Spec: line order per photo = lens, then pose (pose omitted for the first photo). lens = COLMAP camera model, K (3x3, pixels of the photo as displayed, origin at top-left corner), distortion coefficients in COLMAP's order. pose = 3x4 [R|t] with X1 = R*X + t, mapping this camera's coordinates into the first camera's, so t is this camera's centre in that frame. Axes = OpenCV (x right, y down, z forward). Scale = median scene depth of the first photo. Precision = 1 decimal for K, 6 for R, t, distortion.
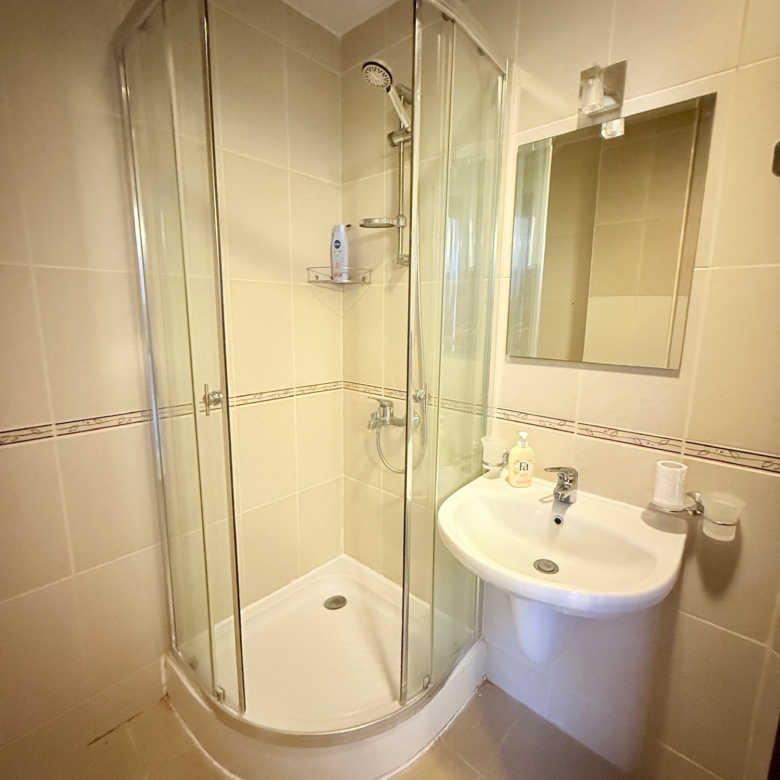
lens RADIAL K [[410.5, 0, 392.2], [0, 410.5, 390.9], [0, 0, 1]] dist [0.000805, -0.001061]
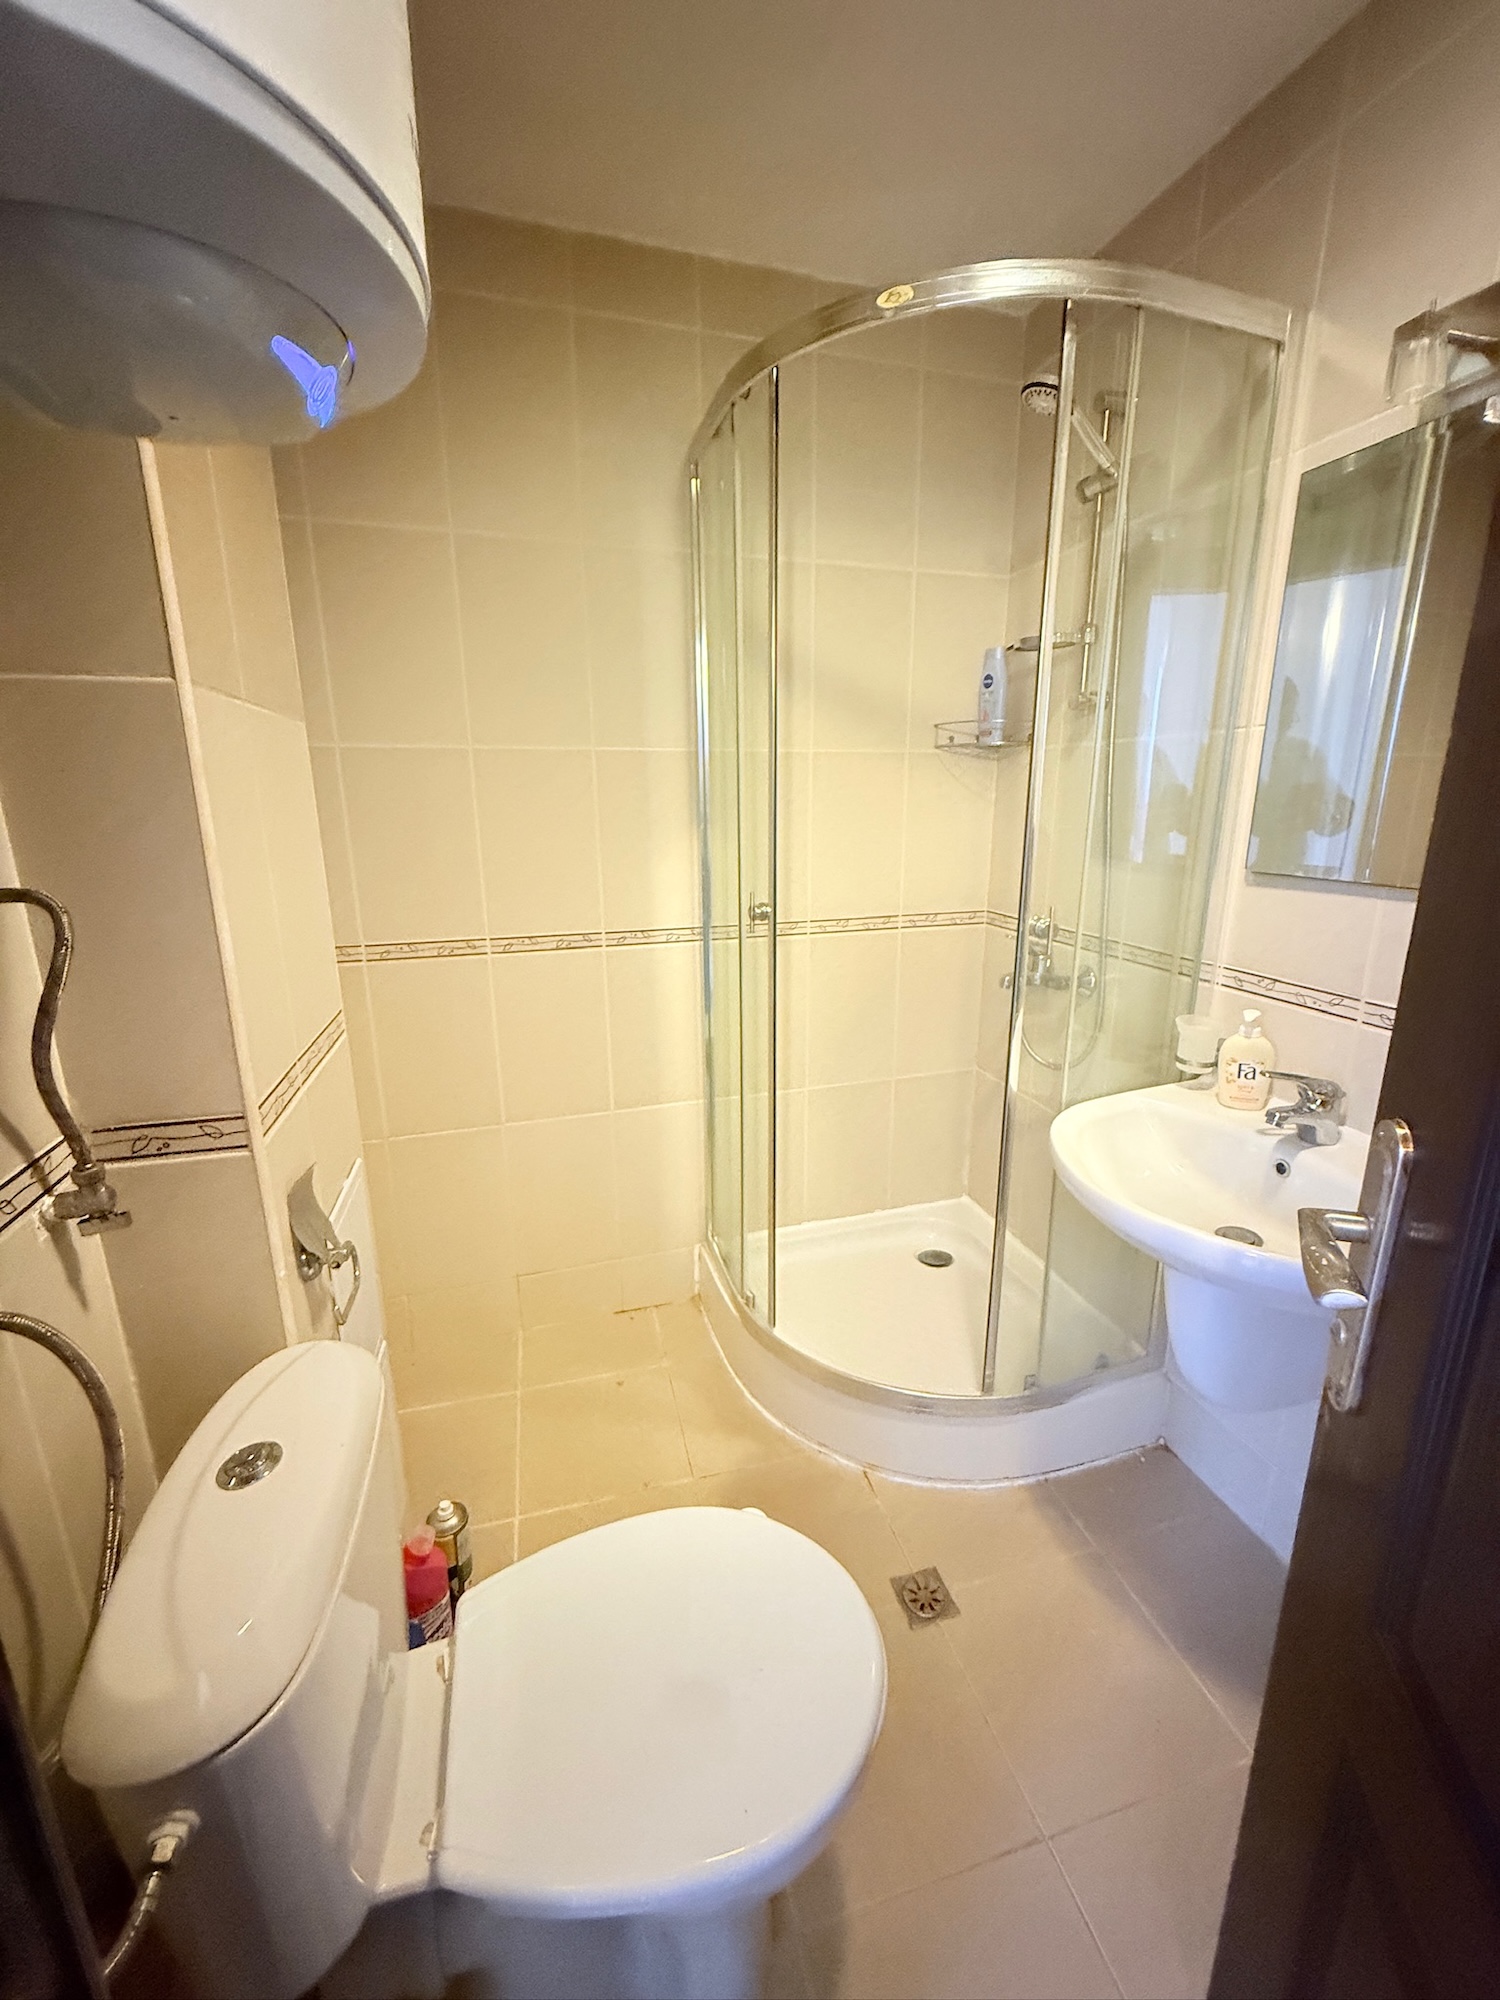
lens RADIAL K [[785.4, 0, 763.6], [0, 785.4, 1007.8], [0, 0, 1]] dist [-0.001738, 0.000498]
pose [[0.863203, 0.114176, -0.491776, 0.259953], [-0.076760, 0.992448, 0.095681, 0.044677], [0.498987, -0.044844, 0.865449, -0.238753]]
